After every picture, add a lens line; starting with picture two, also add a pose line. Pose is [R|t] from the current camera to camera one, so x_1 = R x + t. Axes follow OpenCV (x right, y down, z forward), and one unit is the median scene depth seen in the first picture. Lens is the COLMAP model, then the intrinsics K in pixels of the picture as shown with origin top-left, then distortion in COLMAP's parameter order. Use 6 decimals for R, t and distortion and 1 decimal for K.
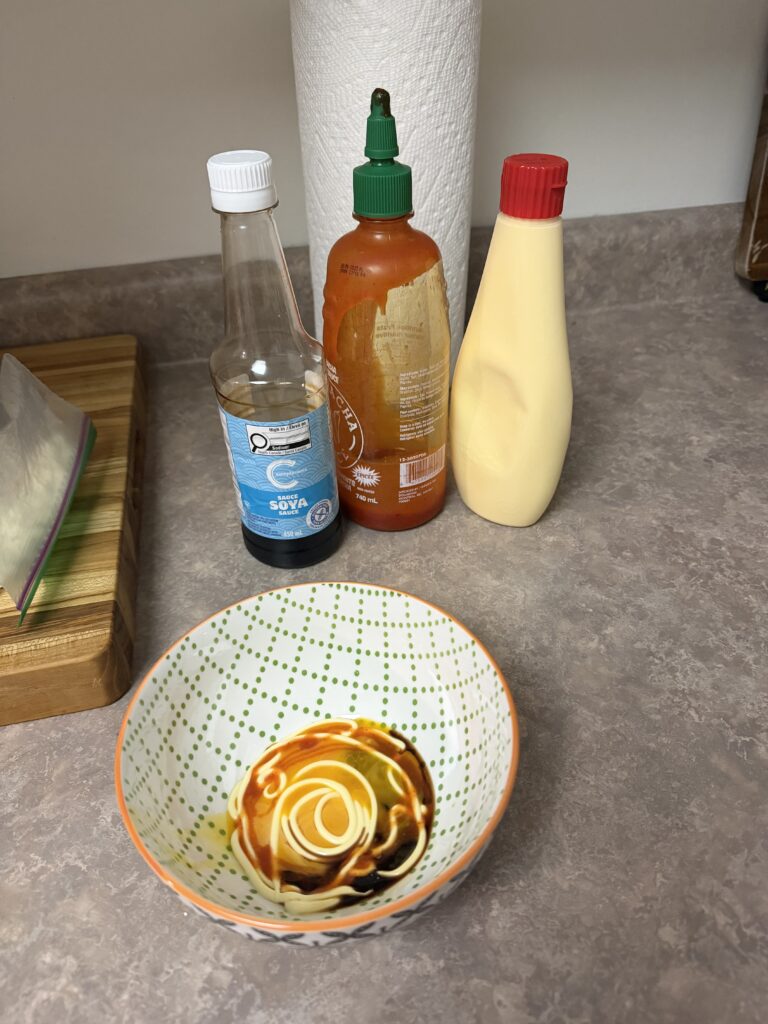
lens RADIAL K [[738.2, 0, 384.0], [0, 738.2, 512.0], [0, 0, 1]] dist [-0.022391, 0.000561]
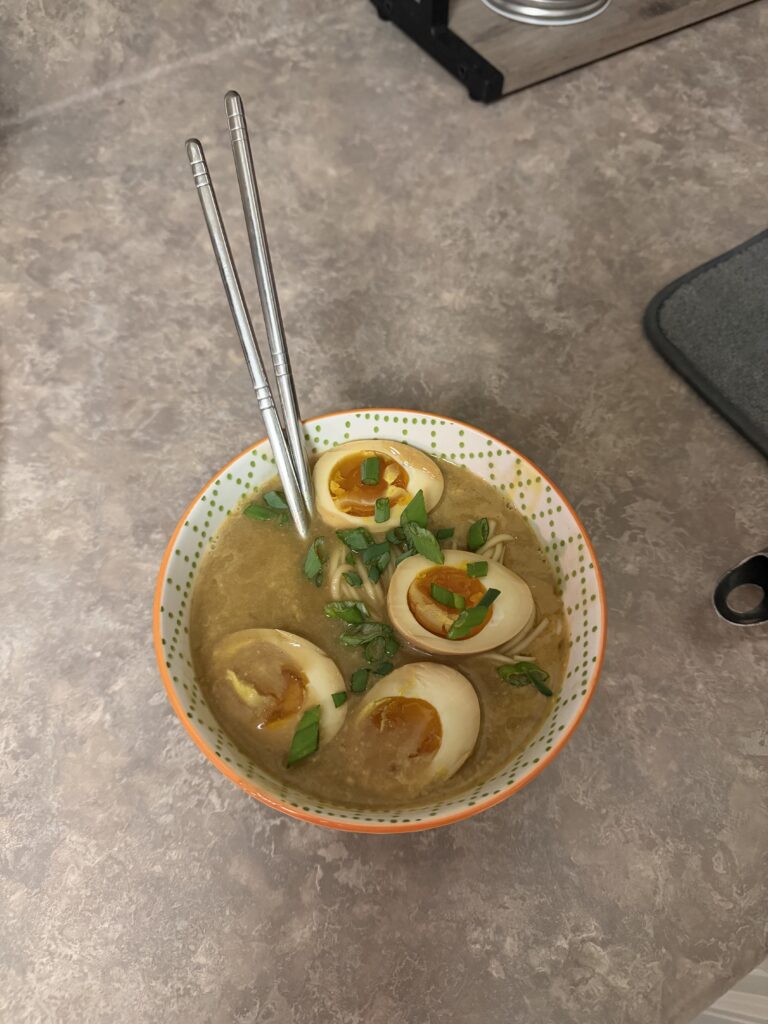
lens RADIAL K [[778.1, 0, 388.7], [0, 778.1, 512.6], [0, 0, 1]] dist [-0.021701, -0.004032]
pose [[0.946321, -0.264740, 0.185444, 0.422647], [0.179926, 0.908071, 0.378199, -0.220729], [-0.268520, -0.324532, 0.906960, 0.251429]]
